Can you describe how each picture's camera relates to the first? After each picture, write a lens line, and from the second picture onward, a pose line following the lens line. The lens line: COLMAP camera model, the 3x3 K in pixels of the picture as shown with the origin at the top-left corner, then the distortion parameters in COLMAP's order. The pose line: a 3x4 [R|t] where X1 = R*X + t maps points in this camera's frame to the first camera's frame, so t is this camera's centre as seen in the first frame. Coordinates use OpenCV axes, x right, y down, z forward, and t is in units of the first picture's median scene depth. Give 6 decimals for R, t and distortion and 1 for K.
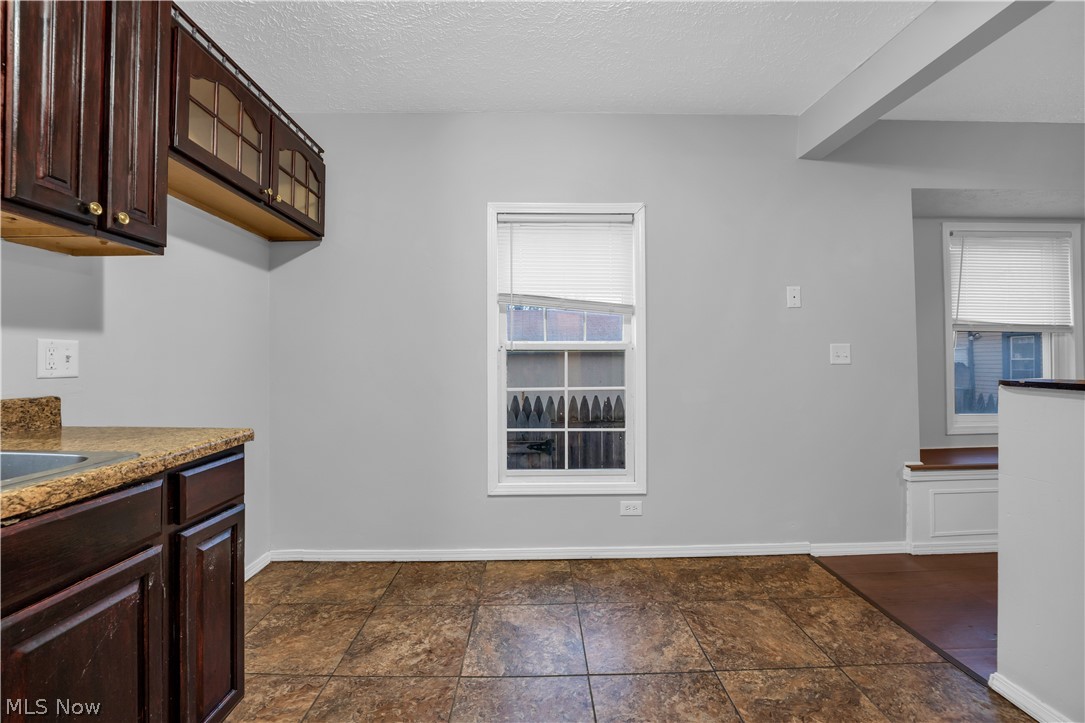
lens RADIAL K [[443.3, 0, 541.3], [0, 443.3, 362.8], [0, 0, 1]] dist [-0.024459, 0.001618]
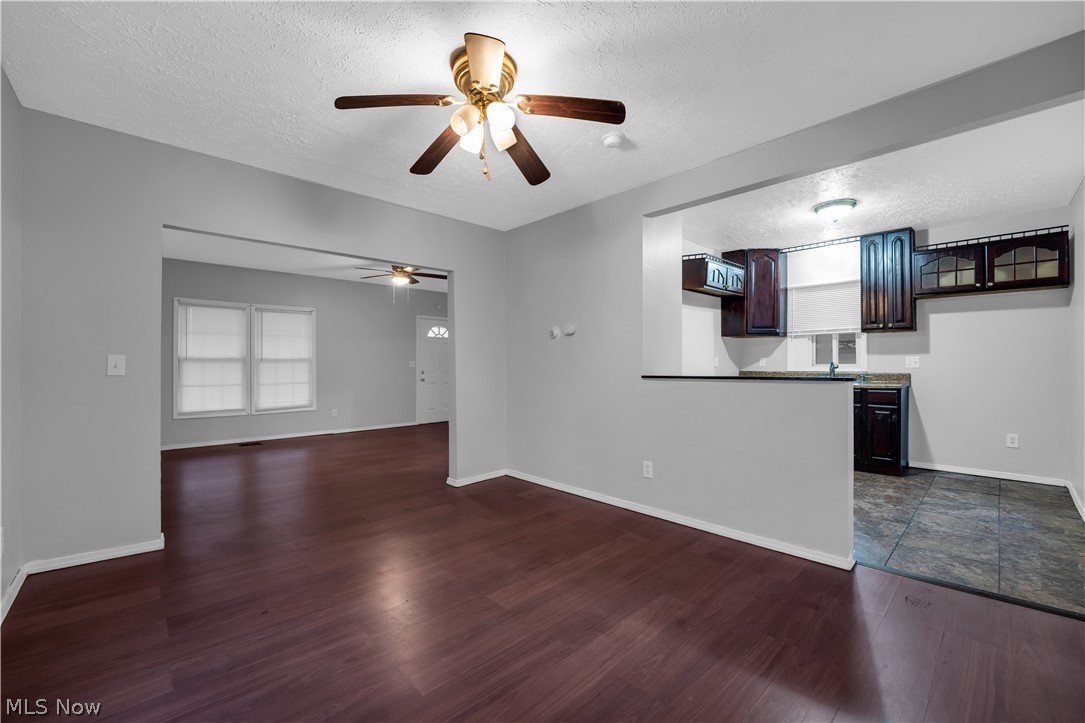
lens RADIAL K [[443.3, 0, 542.3], [0, 443.3, 361.6], [0, 0, 1]] dist [-0.024459, 0.001618]
pose [[-0.736493, 0.003789, -0.676435, 2.450456], [0.007151, 0.999972, -0.002185, -0.021446], [0.676408, -0.006447, -0.736499, 1.125911]]
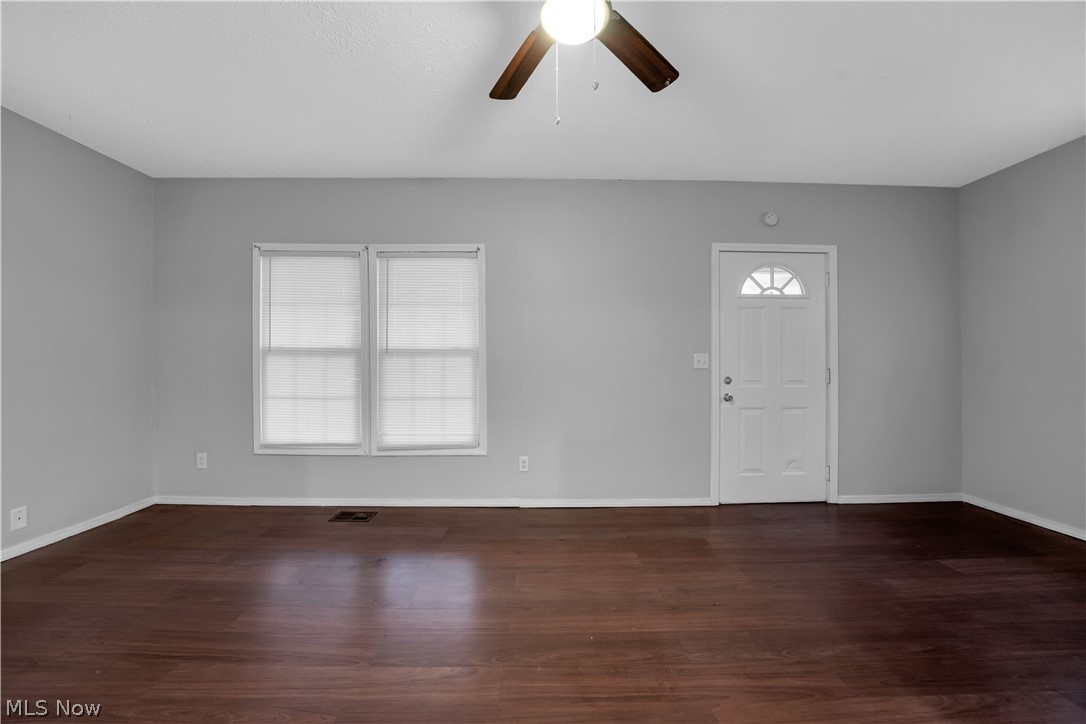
lens RADIAL K [[443.7, 0, 538.7], [0, 443.7, 362.5], [0, 0, 1]] dist [-0.024459, 0.001618]
pose [[-0.999983, 0.004204, -0.004003, 1.121628], [0.004219, 0.999984, -0.003743, -0.002192], [0.003988, -0.003760, -0.999985, -1.128893]]
